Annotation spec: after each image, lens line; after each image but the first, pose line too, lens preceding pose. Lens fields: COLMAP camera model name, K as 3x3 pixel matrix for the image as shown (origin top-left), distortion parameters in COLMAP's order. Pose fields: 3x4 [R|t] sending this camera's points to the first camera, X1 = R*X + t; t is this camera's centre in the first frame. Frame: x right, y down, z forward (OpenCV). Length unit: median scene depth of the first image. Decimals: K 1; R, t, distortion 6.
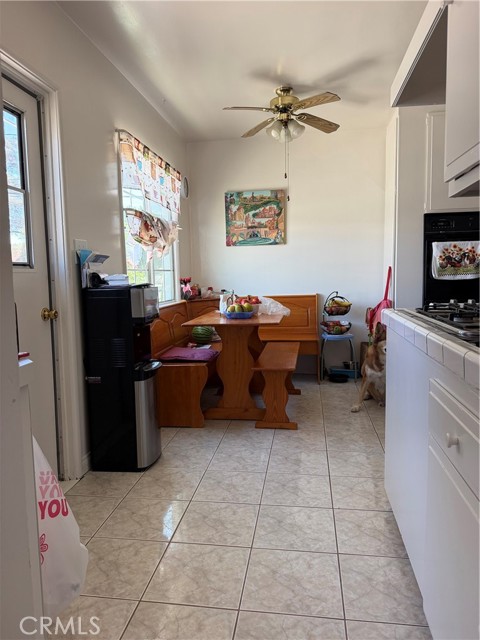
lens RADIAL K [[450.9, 0, 240.0], [0, 450.9, 320.0], [0, 0, 1]] dist [0.108349, -0.205113]
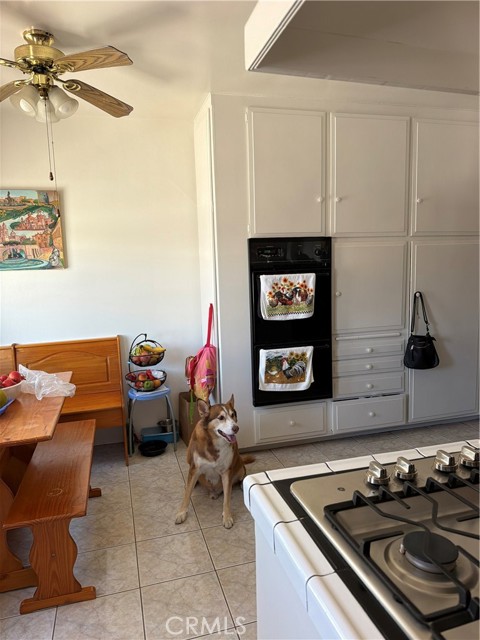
lens RADIAL K [[440.9, 0, 240.0], [0, 440.9, 320.0], [0, 0, 1]] dist [0.151019, -0.184110]
pose [[0.903733, -0.066101, 0.422962, 0.052618], [0.057008, 0.997790, 0.034128, -0.119050], [-0.424283, -0.006731, 0.905505, 0.305034]]
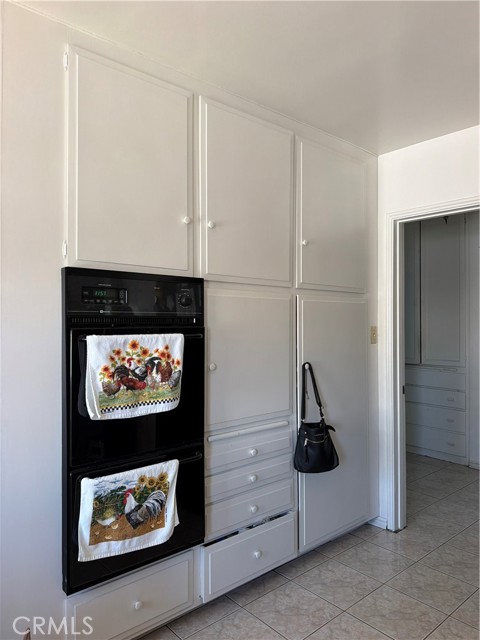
lens RADIAL K [[450.9, 0, 240.0], [0, 450.9, 320.0], [0, 0, 1]] dist [0.108349, -0.205113]
pose [[0.652546, 0.019593, 0.757496, 0.190102], [0.062356, 0.994887, -0.079450, -0.140607], [-0.755179, 0.099079, 0.647987, 0.609861]]
